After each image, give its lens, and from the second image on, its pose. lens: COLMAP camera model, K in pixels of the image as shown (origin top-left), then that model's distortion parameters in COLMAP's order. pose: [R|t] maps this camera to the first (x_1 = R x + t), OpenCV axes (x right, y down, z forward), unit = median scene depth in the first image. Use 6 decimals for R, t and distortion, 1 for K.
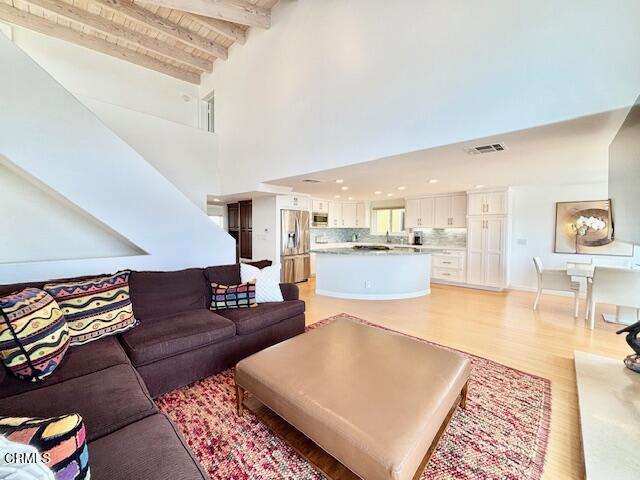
lens RADIAL K [[258.2, 0, 317.5], [0, 258.2, 240.2], [0, 0, 1]] dist [0.005336, 0.000624]
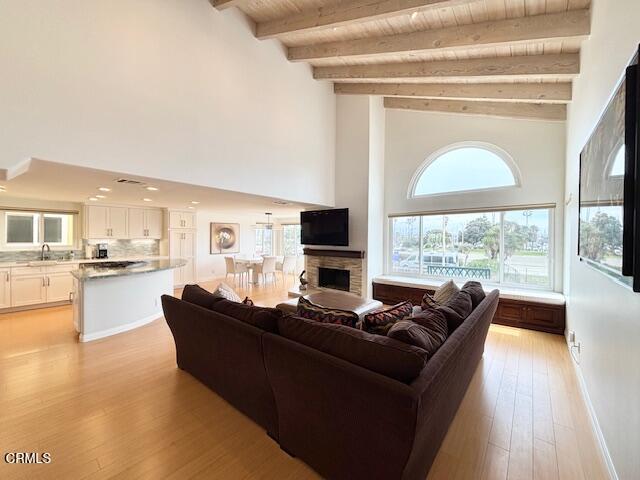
lens RADIAL K [[258.2, 0, 317.5], [0, 258.2, 240.2], [0, 0, 1]] dist [0.005336, 0.000624]
pose [[-0.047635, -0.022737, 0.998606, -0.542308], [0.039147, 0.998930, 0.024612, -0.039013], [-0.998097, 0.040265, -0.046694, 0.330249]]
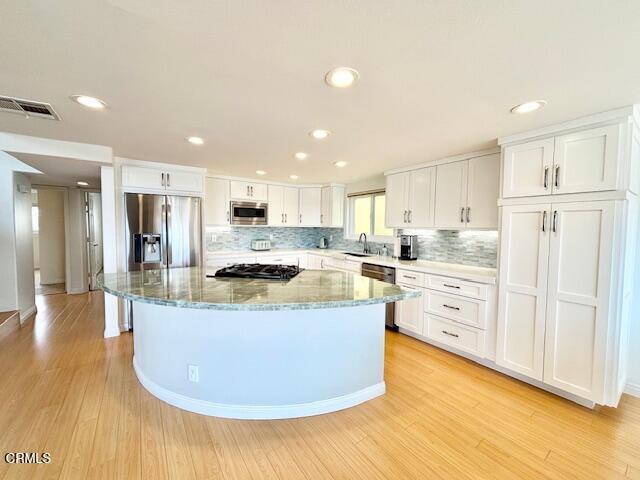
lens RADIAL K [[258.2, 0, 317.5], [0, 258.2, 240.2], [0, 0, 1]] dist [0.005336, 0.000624]
pose [[0.978962, 0.018031, -0.203245, 0.328905], [-0.016464, 0.999820, 0.009394, -0.026463], [0.203378, -0.005850, 0.979083, 0.468190]]
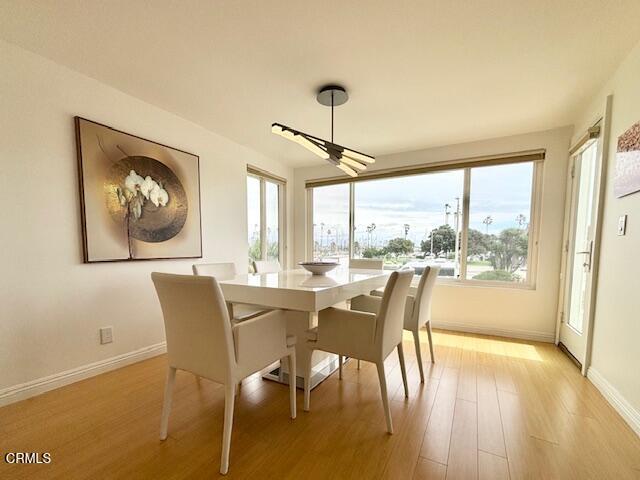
lens RADIAL K [[295.4, 0, 318.7], [0, 295.4, 268.9], [0, 0, 1]] dist [-0.000362, 0.000147]
pose [[-0.261742, -0.080248, 0.961796, 0.341073], [0.035369, 0.995070, 0.092649, 0.023903], [-0.964490, 0.058268, -0.257613, 0.622370]]
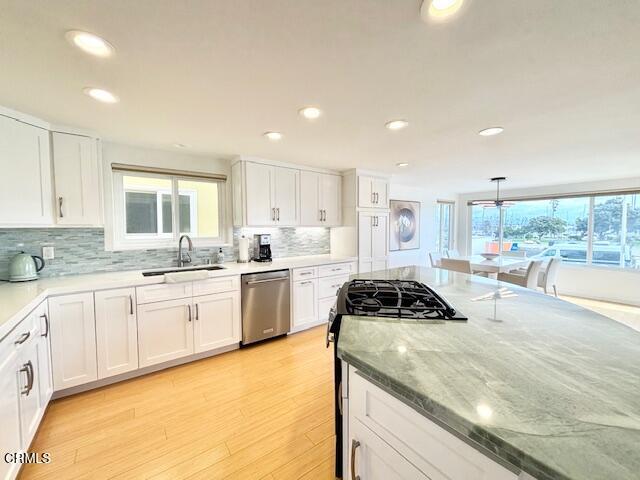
lens RADIAL K [[258.2, 0, 317.5], [0, 258.2, 240.2], [0, 0, 1]] dist [0.005336, 0.000624]
pose [[0.186498, -0.060919, 0.980565, -0.069279], [0.048061, 0.997446, 0.052827, -0.044837], [-0.981279, 0.037275, 0.188949, 0.845037]]
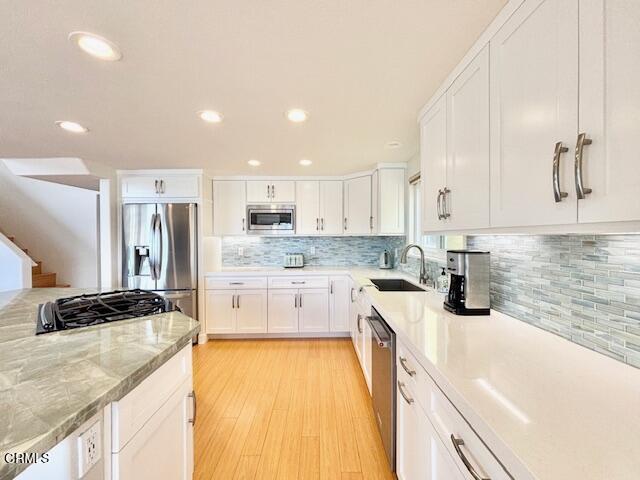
lens RADIAL K [[270.7, 0, 323.0], [0, 270.7, 230.7], [0, 0, 1]] dist [0.000556, 0.000019]
pose [[0.694566, -0.024823, -0.719000, 0.490970], [-0.023892, 0.998057, -0.057538, -0.035632], [0.719032, 0.057142, 0.692624, 0.792569]]
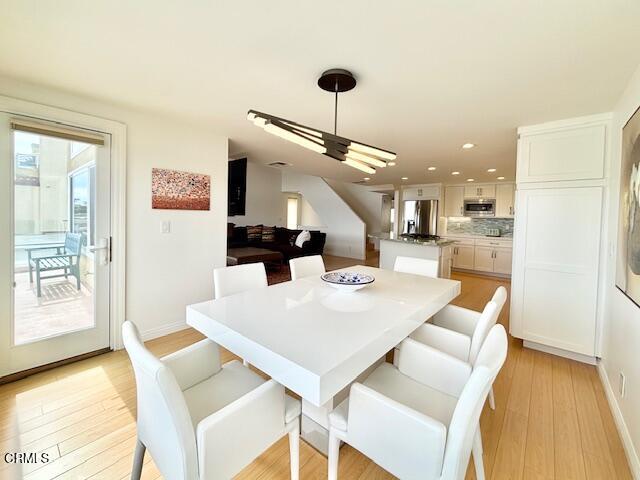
lens RADIAL K [[270.7, 0, 323.0], [0, 270.7, 230.7], [0, 0, 1]] dist [0.000556, 0.000019]
pose [[0.060721, 0.045648, -0.997110, 0.971102], [-0.069126, 0.996748, 0.041422, -0.006769], [0.995758, 0.066411, 0.063679, 0.476698]]
